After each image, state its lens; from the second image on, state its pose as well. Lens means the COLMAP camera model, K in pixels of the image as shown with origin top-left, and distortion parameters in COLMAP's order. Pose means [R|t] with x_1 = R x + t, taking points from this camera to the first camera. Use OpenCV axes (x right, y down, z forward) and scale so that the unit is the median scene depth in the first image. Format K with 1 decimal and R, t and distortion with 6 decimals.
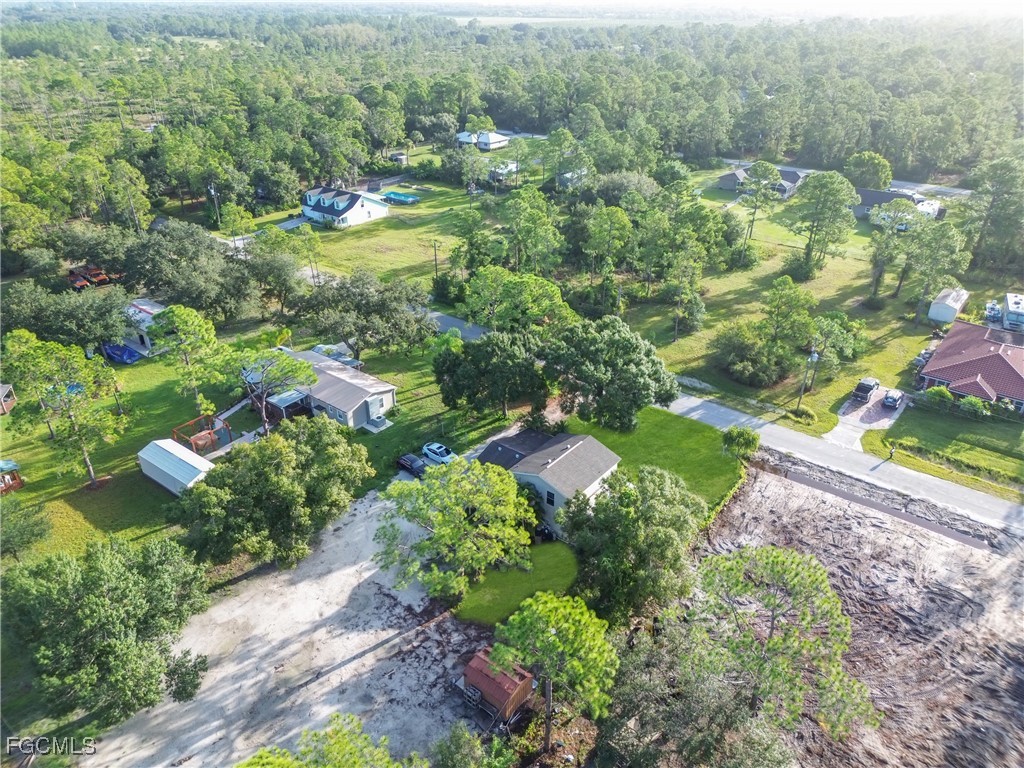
lens RADIAL K [[725.5, 0, 512.0], [0, 725.5, 384.0], [0, 0, 1]] dist [0.006060, 0.001835]
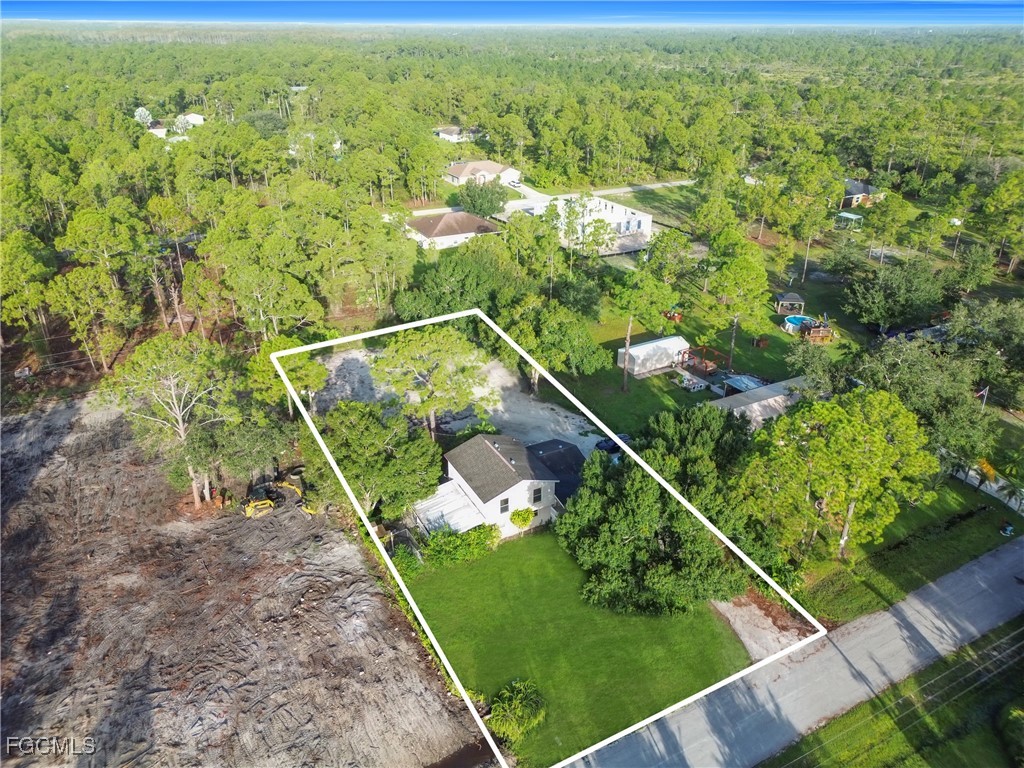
lens RADIAL K [[725.5, 0, 512.0], [0, 725.5, 384.0], [0, 0, 1]] dist [0.006060, 0.001835]
pose [[-0.389662, 0.425712, -0.816659, 0.905504], [-0.438781, 0.693820, 0.571039, -0.574677], [0.809713, 0.580847, -0.083561, 1.189386]]
